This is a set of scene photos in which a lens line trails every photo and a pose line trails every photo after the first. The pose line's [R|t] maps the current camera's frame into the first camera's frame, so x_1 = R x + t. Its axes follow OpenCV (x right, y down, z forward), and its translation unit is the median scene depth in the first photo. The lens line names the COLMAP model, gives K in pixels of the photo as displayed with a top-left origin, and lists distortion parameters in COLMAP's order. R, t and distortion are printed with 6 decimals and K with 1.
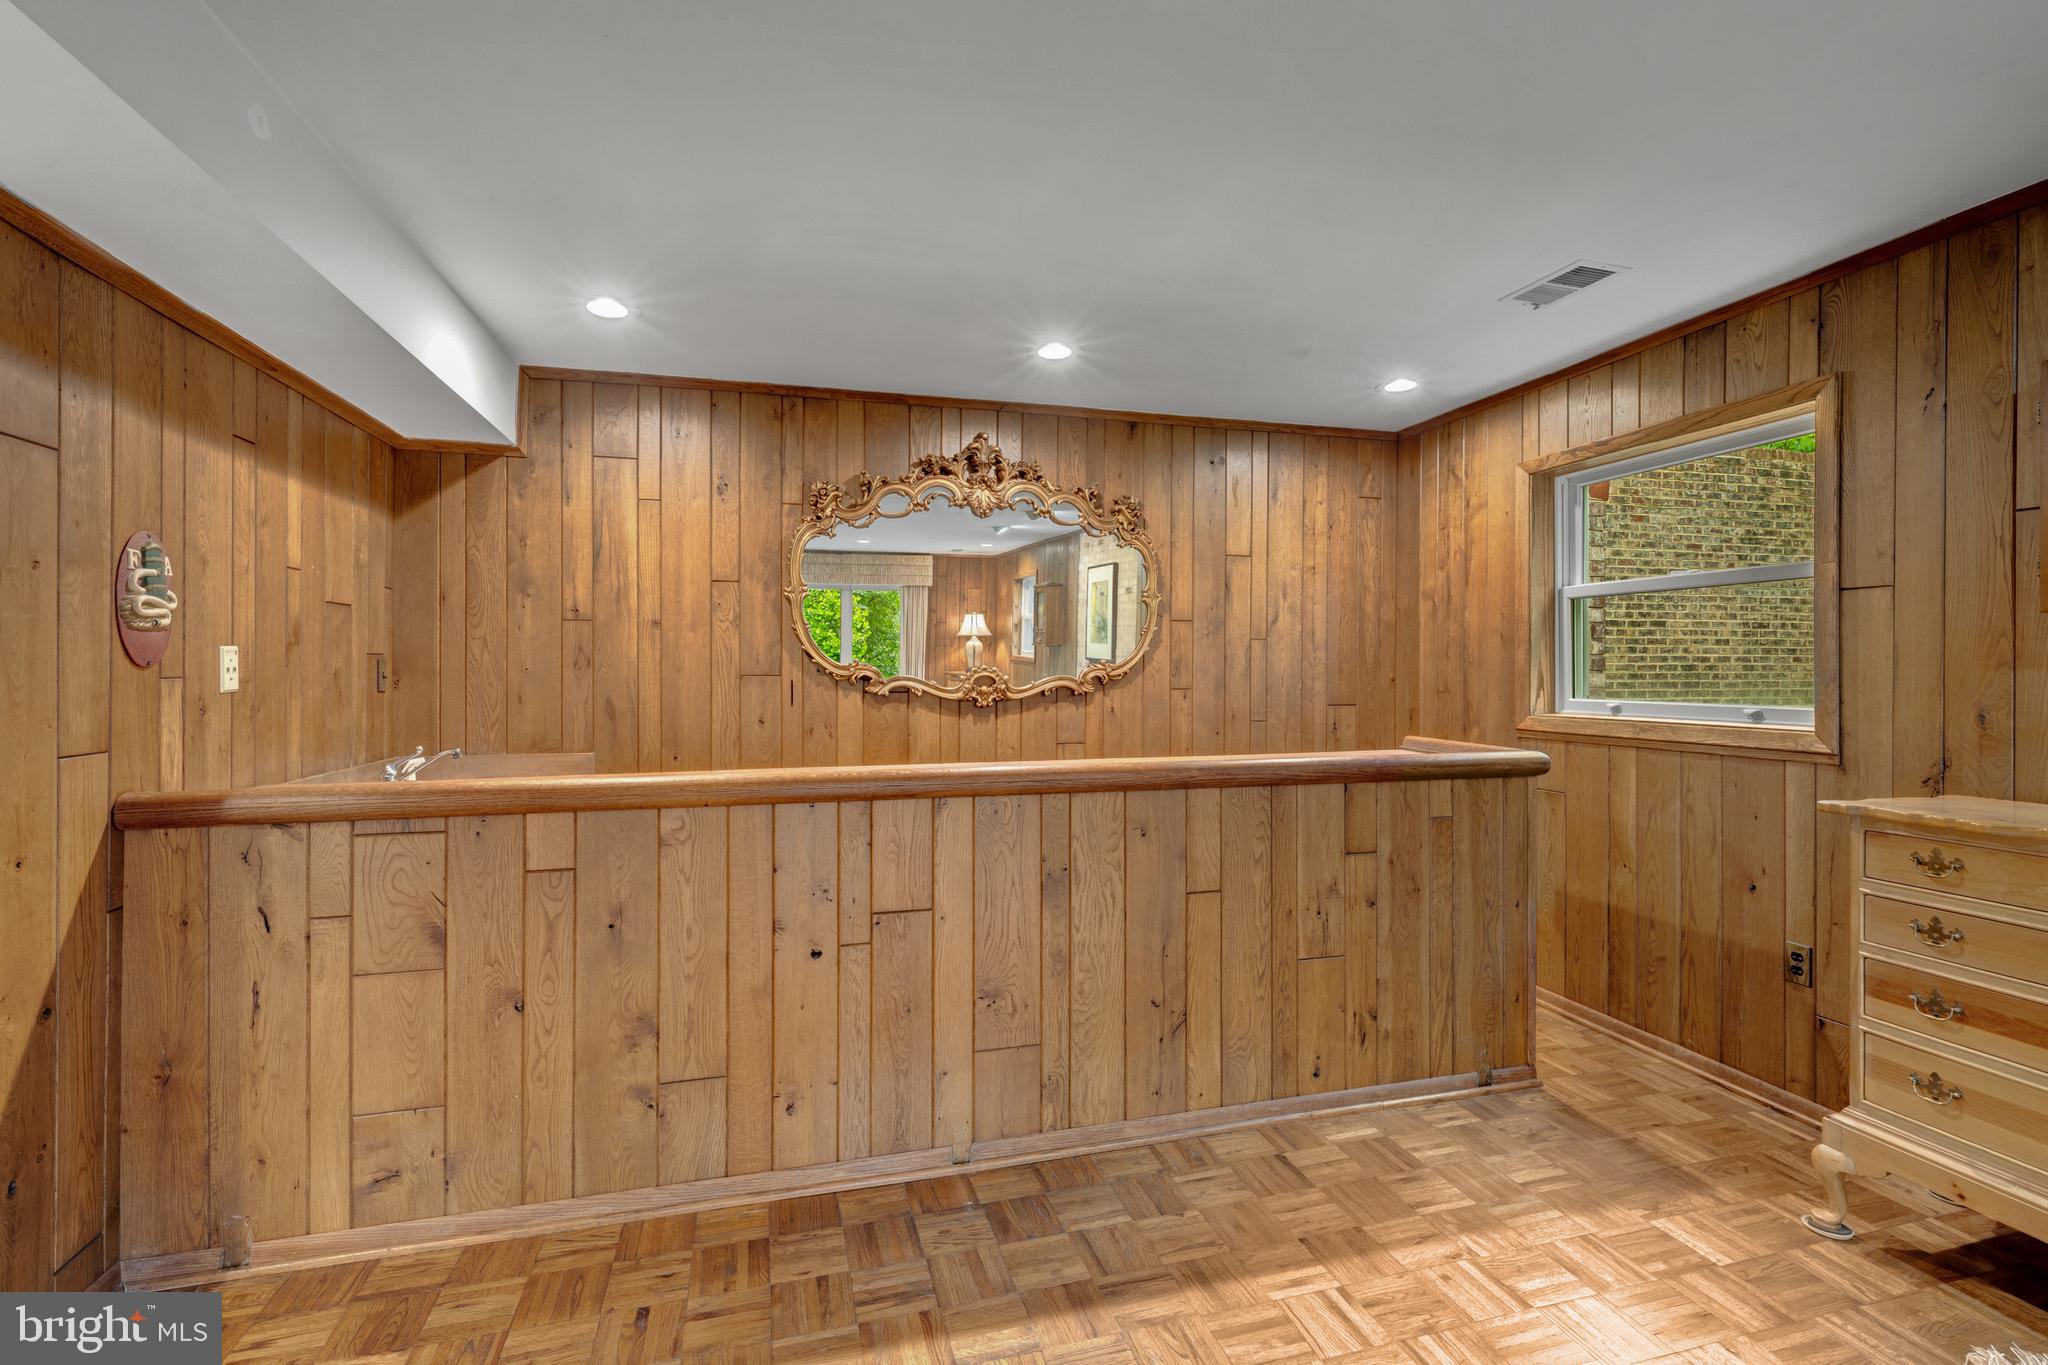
lens RADIAL K [[910.0, 0, 1025.9], [0, 910.0, 669.8], [0, 0, 1]] dist [0.002338, 0.000025]
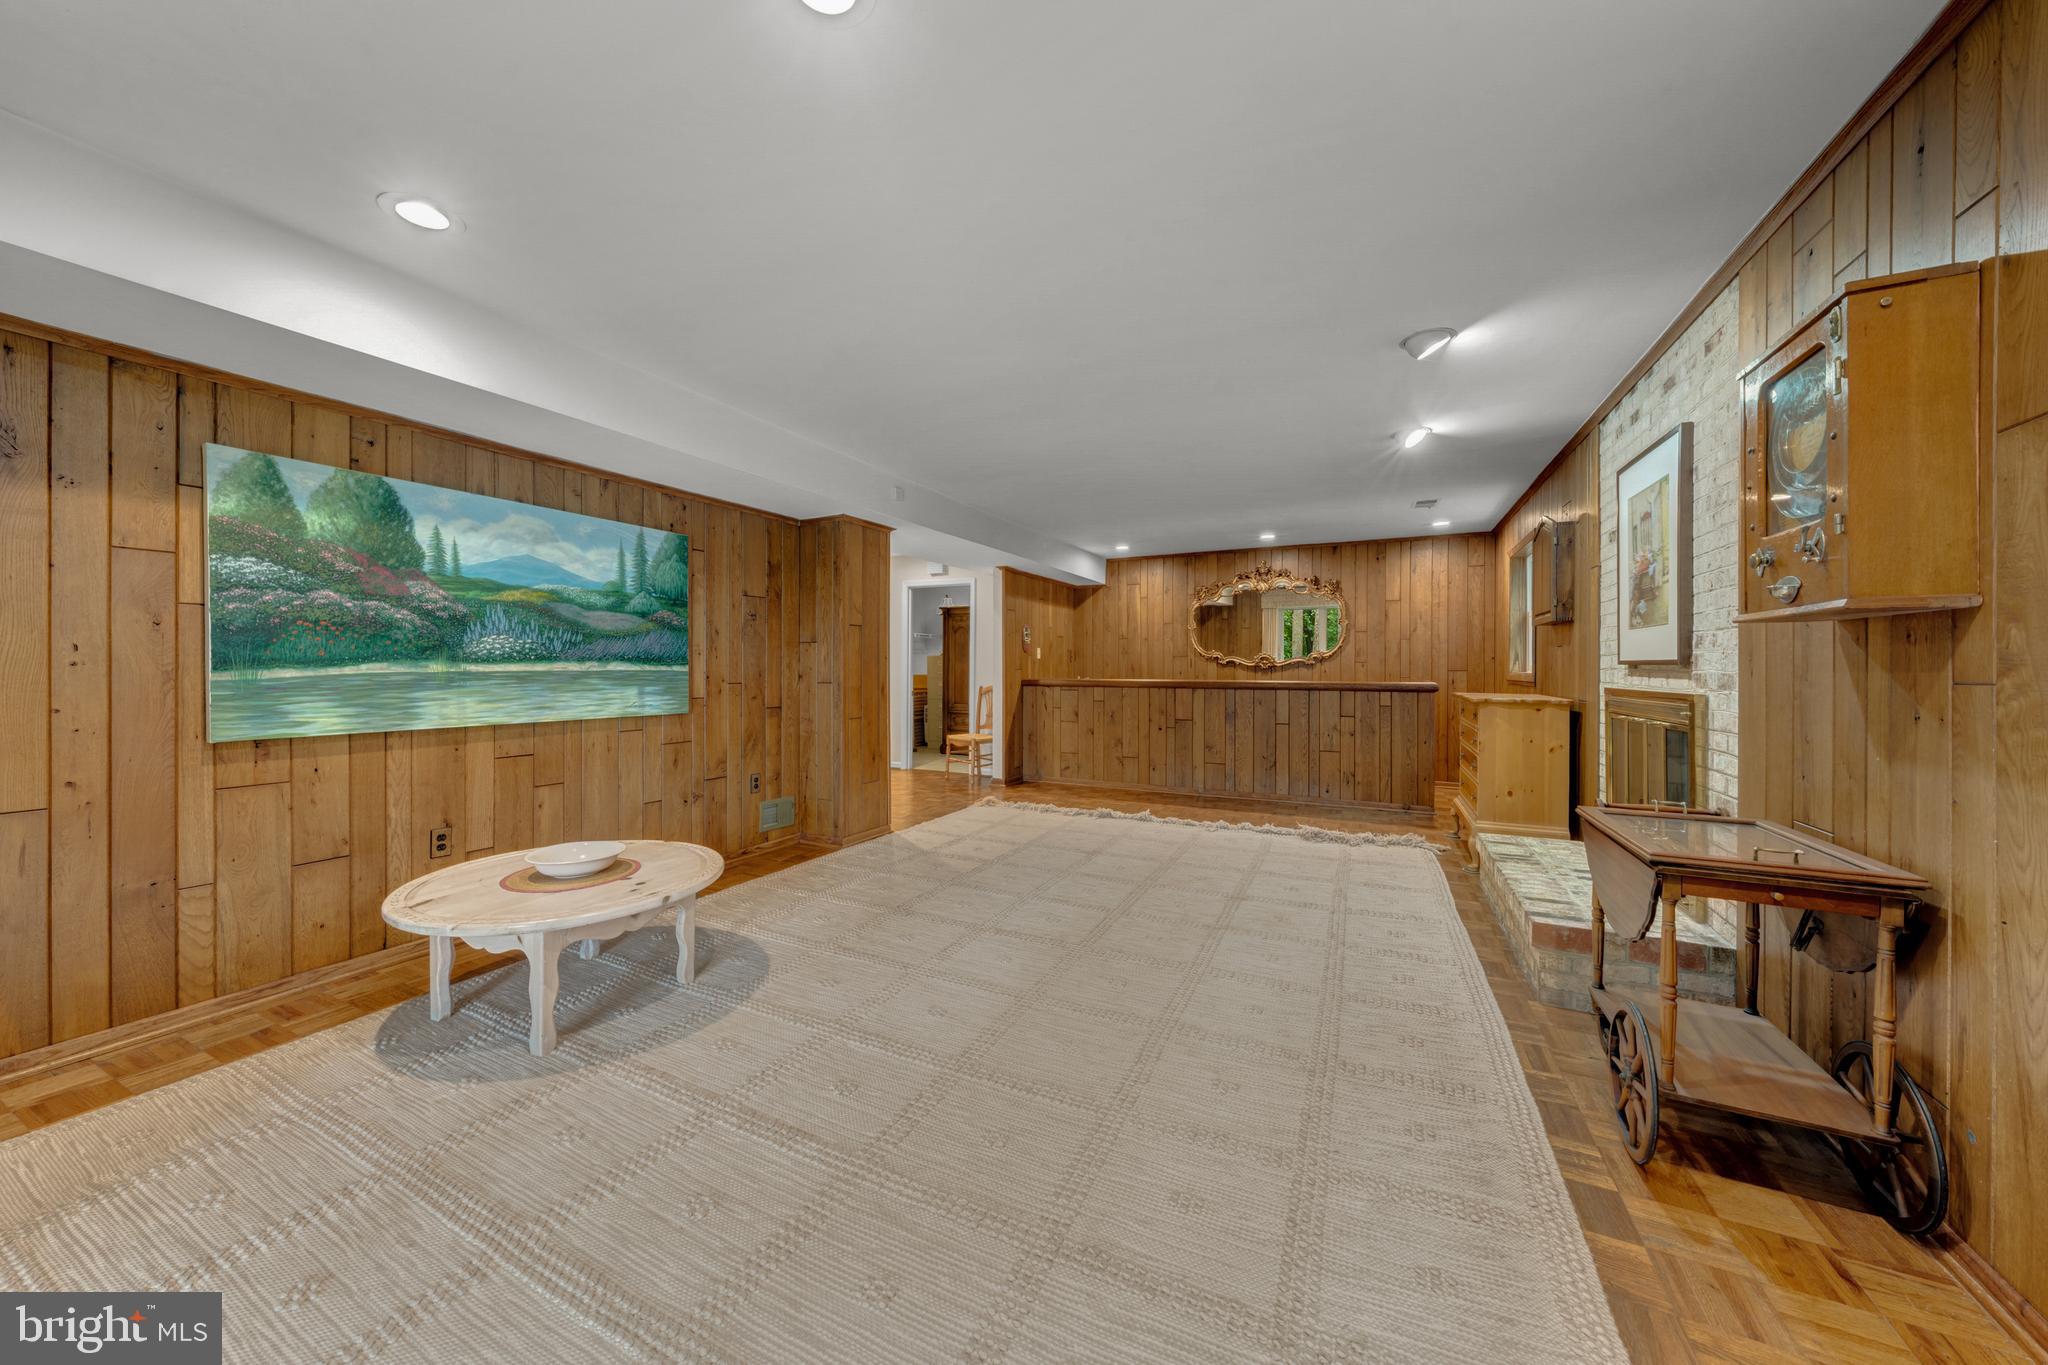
lens RADIAL K [[705.7, 0, 1021.5], [0, 705.7, 670.6], [0, 0, 1]] dist [-0.006642, 0.000349]
pose [[0.753765, 0.005221, -0.657124, 0.962836], [-0.001627, 0.999980, 0.006079, 0.045917], [0.657143, -0.003513, 0.753758, -1.202334]]
